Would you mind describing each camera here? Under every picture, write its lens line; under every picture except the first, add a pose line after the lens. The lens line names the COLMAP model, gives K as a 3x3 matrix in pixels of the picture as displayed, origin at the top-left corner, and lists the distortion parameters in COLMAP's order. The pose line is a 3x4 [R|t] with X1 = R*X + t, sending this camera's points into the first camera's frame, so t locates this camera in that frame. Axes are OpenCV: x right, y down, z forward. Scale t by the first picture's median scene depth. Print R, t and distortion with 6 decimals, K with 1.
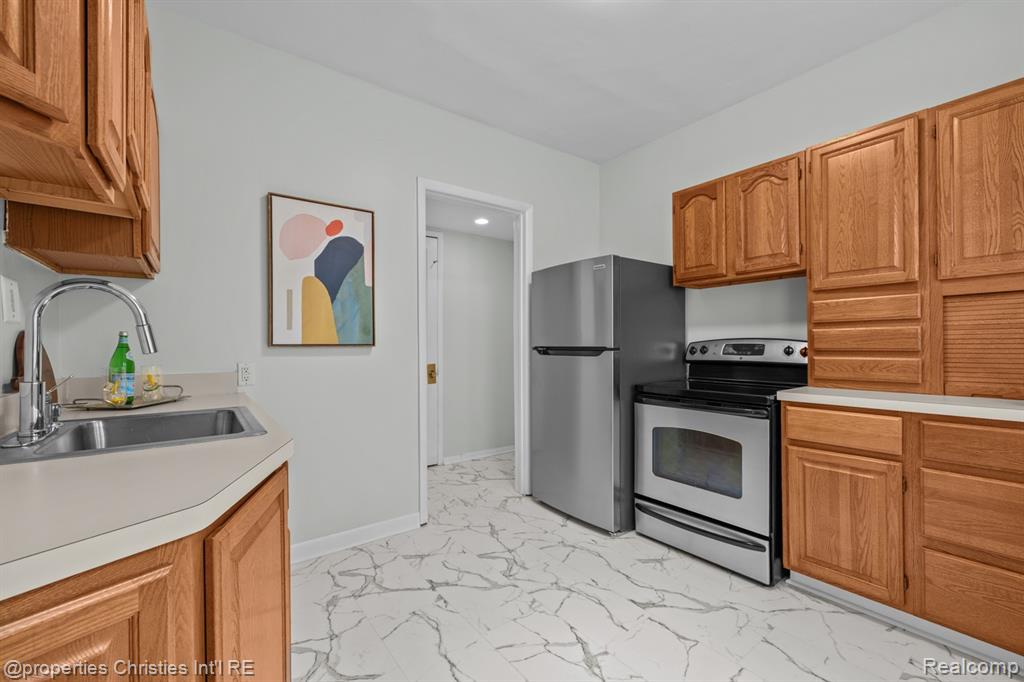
lens RADIAL K [[426.1, 0, 518.7], [0, 426.1, 343.2], [0, 0, 1]] dist [-0.002447, -0.000018]
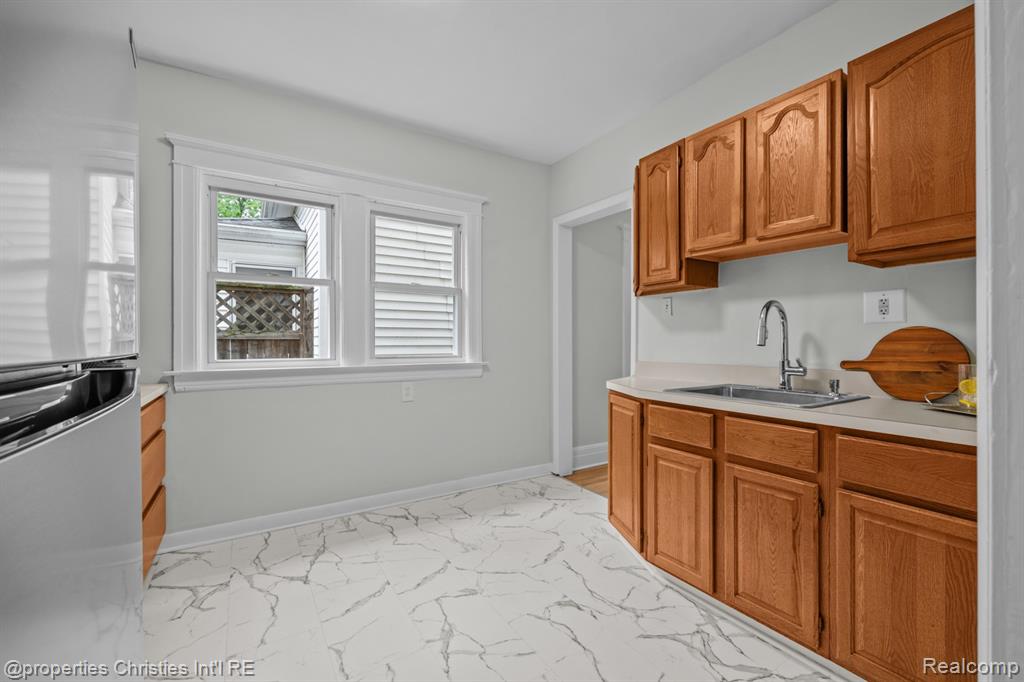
lens RADIAL K [[426.1, 0, 511.6], [0, 426.1, 343.6], [0, 0, 1]] dist [-0.002447, -0.000018]
pose [[-0.995716, 0.008984, 0.092029, -0.066212], [0.009263, 0.999954, 0.002604, 0.002792], [-0.092002, 0.003445, -0.995753, 1.352537]]
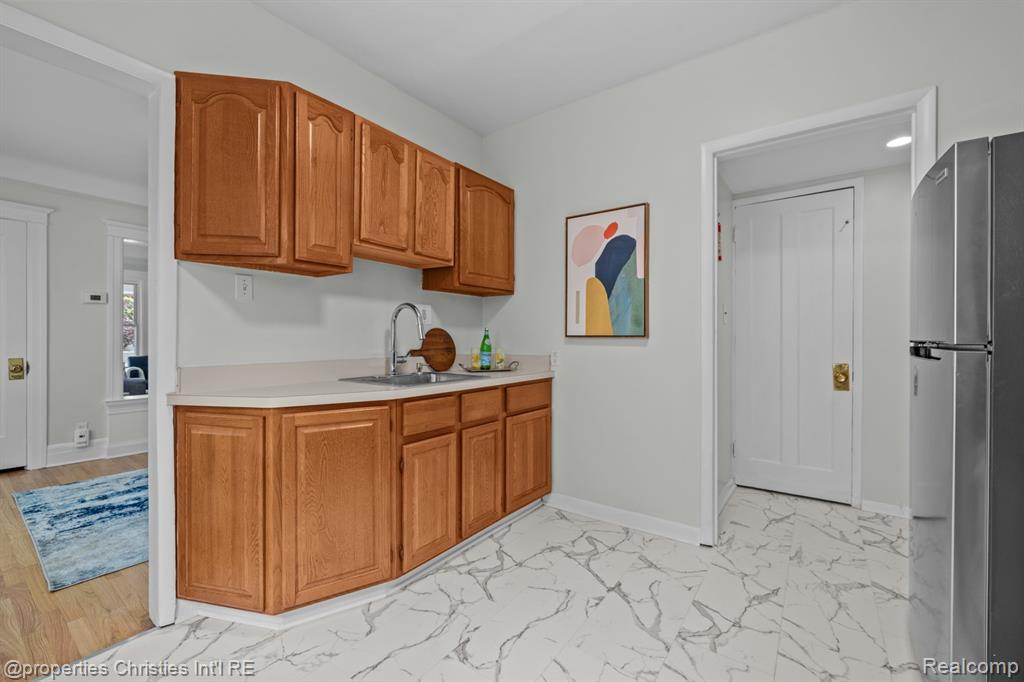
lens RADIAL K [[426.1, 0, 515.6], [0, 426.1, 336.6], [0, 0, 1]] dist [-0.002447, -0.000018]
pose [[0.297188, 0.004287, -0.954809, 0.556487], [-0.002249, 0.999990, 0.003790, 0.001730], [0.954816, 0.001021, 0.297194, 0.437467]]
